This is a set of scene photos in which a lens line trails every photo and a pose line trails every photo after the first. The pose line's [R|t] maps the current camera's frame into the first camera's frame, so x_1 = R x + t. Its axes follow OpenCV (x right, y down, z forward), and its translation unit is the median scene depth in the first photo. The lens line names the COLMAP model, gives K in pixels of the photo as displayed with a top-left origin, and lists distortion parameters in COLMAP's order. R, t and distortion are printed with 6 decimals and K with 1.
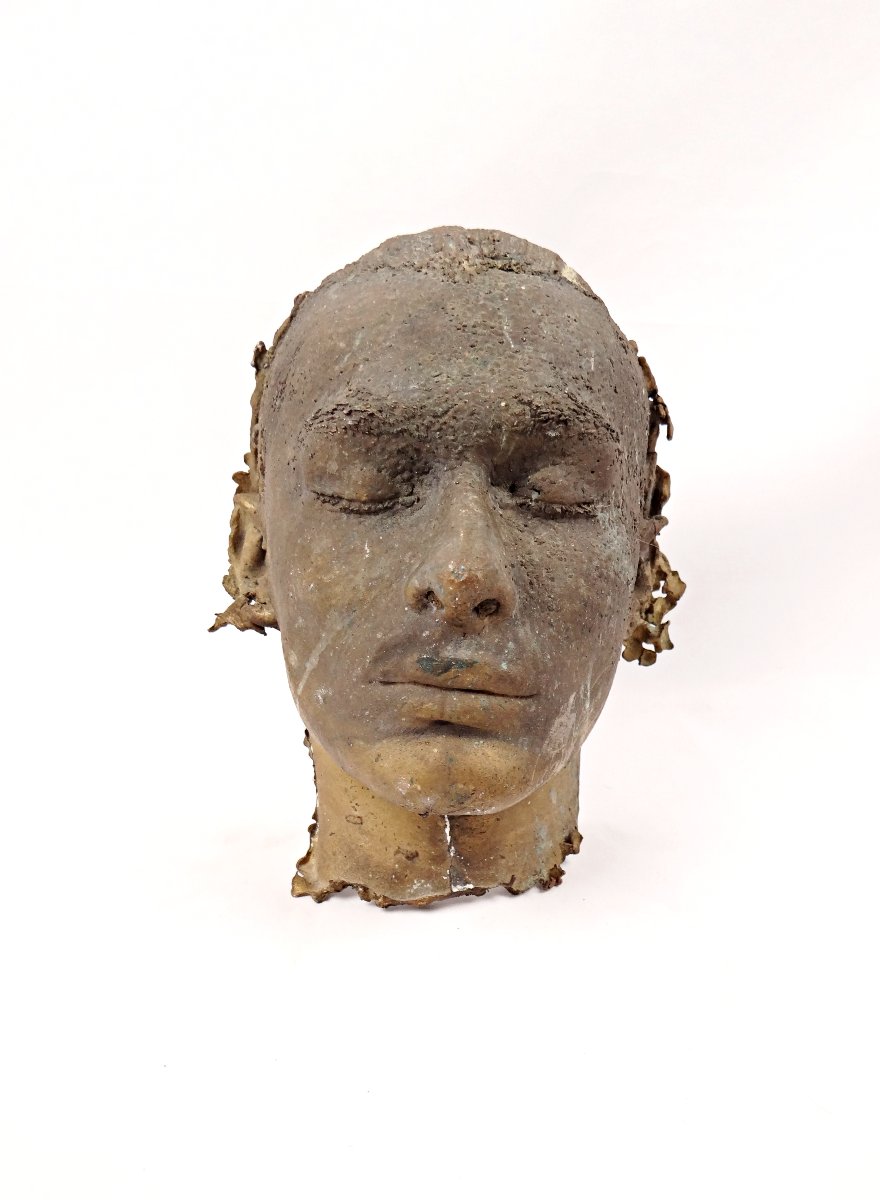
lens RADIAL K [[1015.1, 0, 440.0], [0, 1015.1, 600.0], [0, 0, 1]] dist [-0.009318, -0.002063]
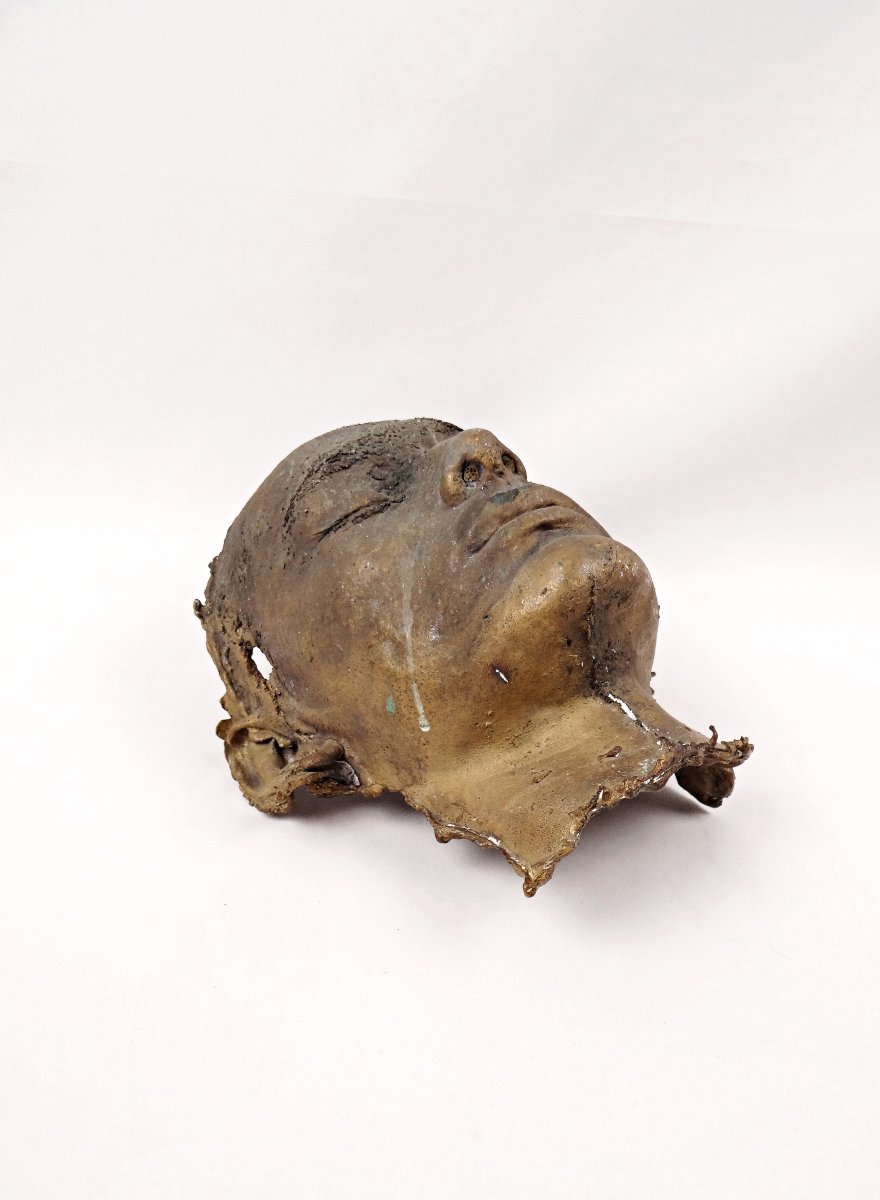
lens RADIAL K [[1015.1, 0, 440.0], [0, 1015.1, 600.0], [0, 0, 1]] dist [-0.009318, -0.002063]
pose [[0.801347, -0.306217, 0.513881, -0.580275], [0.597430, 0.453240, -0.661552, 0.700248], [-0.030333, 0.837141, 0.546146, 0.410343]]
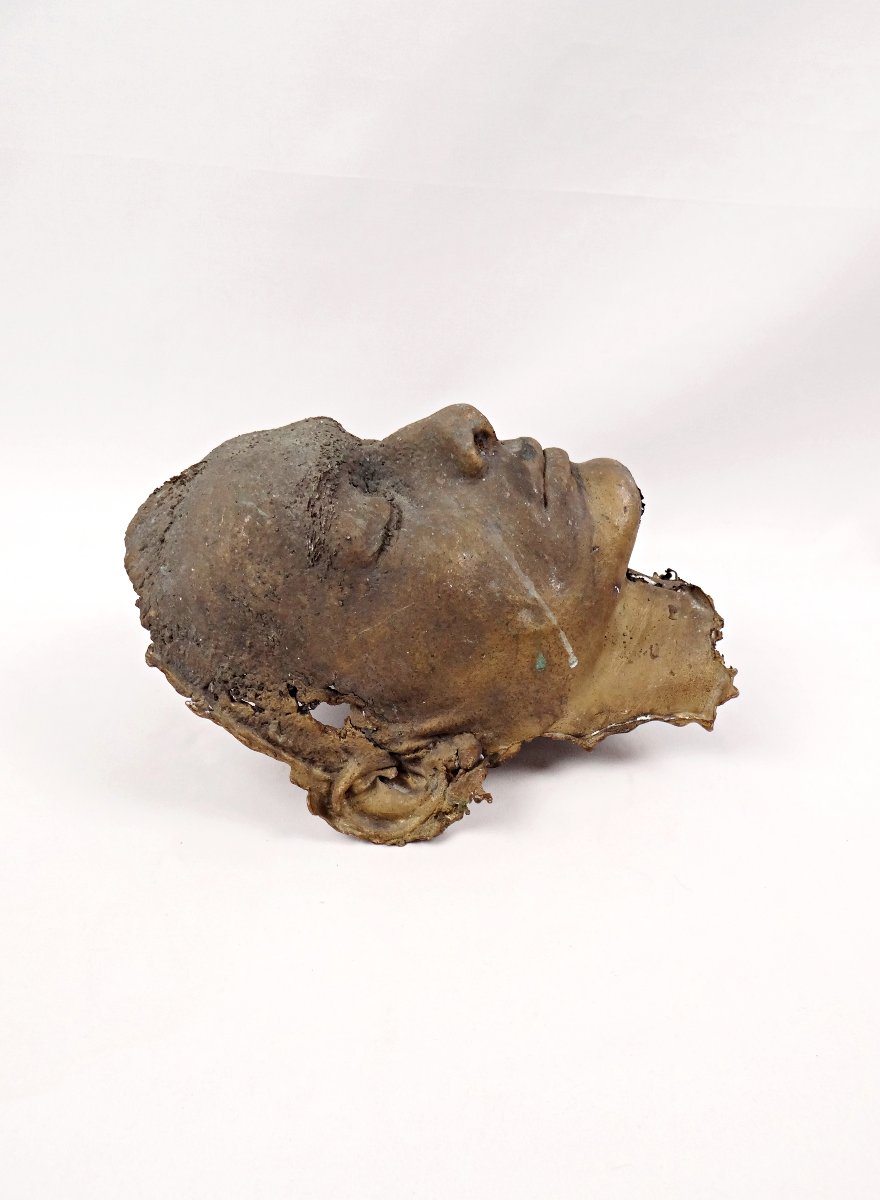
lens RADIAL K [[1015.1, 0, 440.0], [0, 1015.1, 600.0], [0, 0, 1]] dist [-0.009318, -0.002063]
pose [[-0.062543, -0.526149, 0.848090, -1.006202], [0.987157, 0.092551, 0.130216, -0.166577], [-0.147005, 0.845341, 0.513603, 0.441172]]
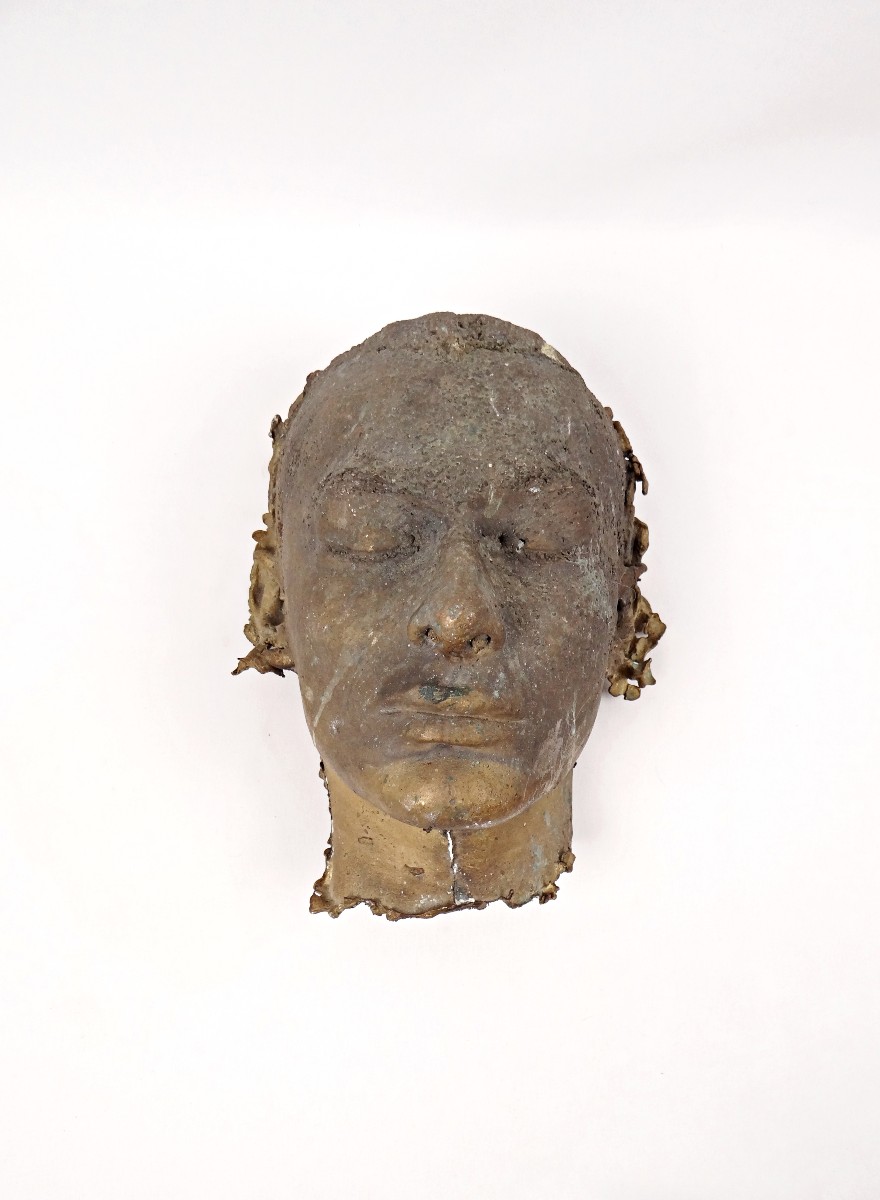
lens RADIAL K [[1015.1, 0, 440.0], [0, 1015.1, 600.0], [0, 0, 1]] dist [-0.009318, -0.002063]
pose [[0.999783, -0.018519, -0.009527, 0.011601], [0.017882, 0.997850, -0.063047, 0.026730], [0.010675, 0.062863, 0.997965, -0.118489]]
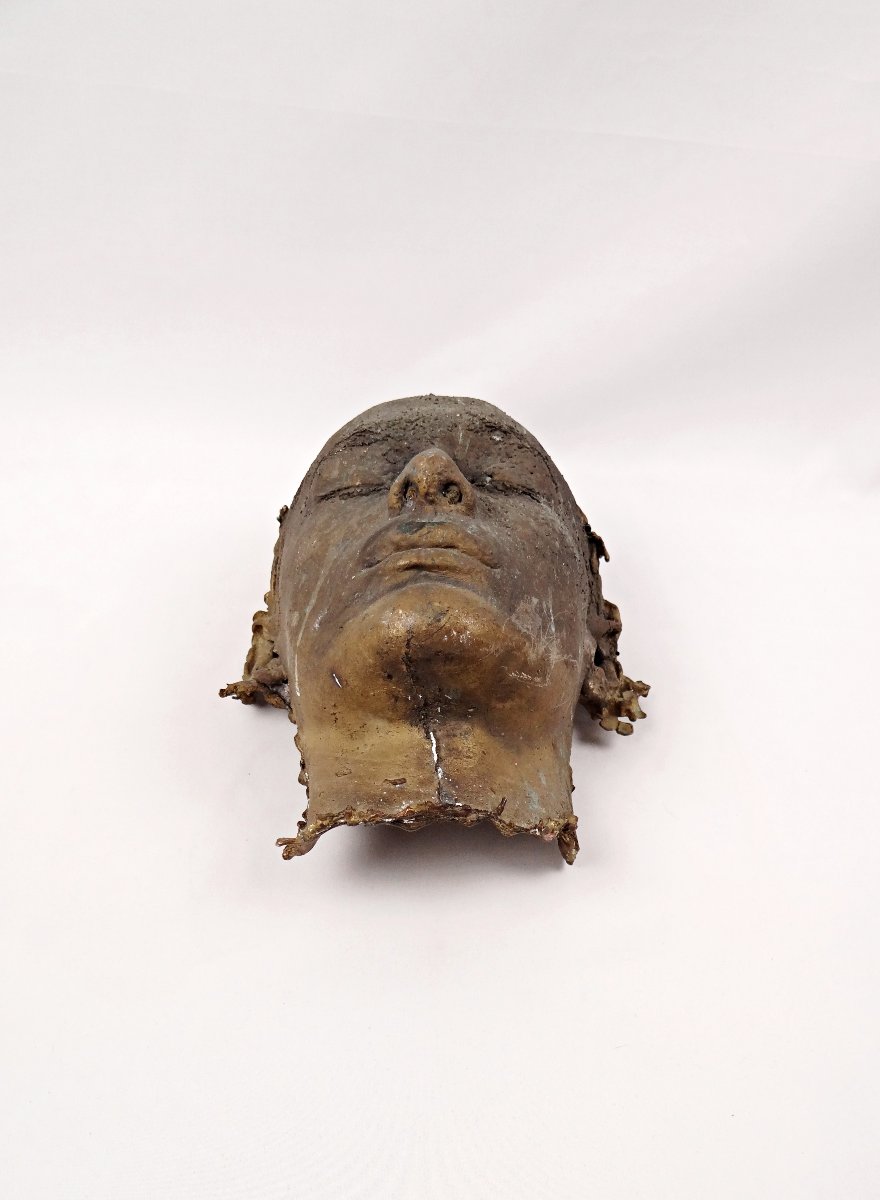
lens RADIAL K [[1015.1, 0, 440.0], [0, 1015.1, 600.0], [0, 0, 1]] dist [-0.009318, -0.002063]
pose [[0.998714, -0.050689, 0.000082, 0.020880], [0.035509, 0.698467, -0.714761, 0.854042], [0.036173, 0.713845, 0.699369, 0.177545]]
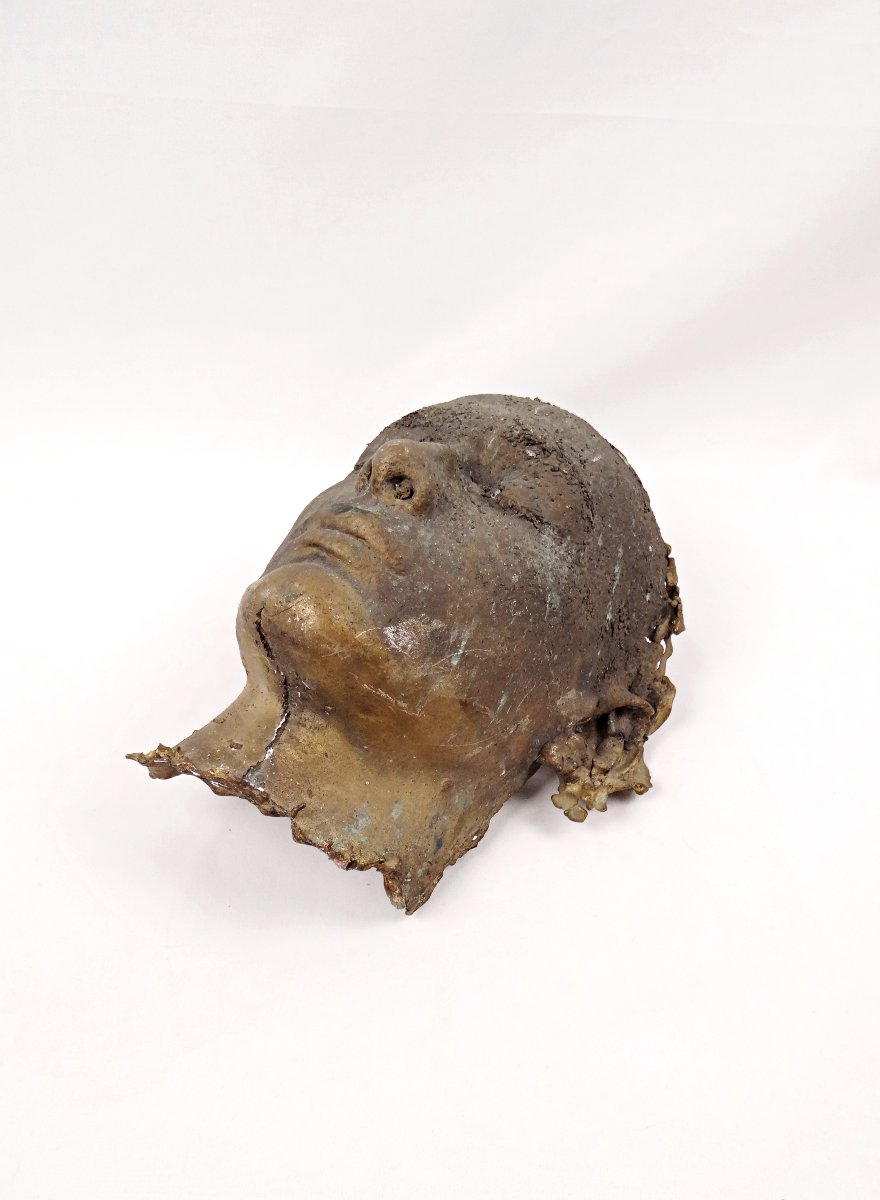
lens RADIAL K [[984.9, 0, 440.0], [0, 984.9, 600.0], [0, 0, 1]] dist [-0.000721, -0.000312]
pose [[0.840674, 0.266996, -0.471148, 0.563633], [-0.524968, 0.615385, -0.587971, 0.634335], [0.132952, 0.741630, 0.657502, 0.290849]]
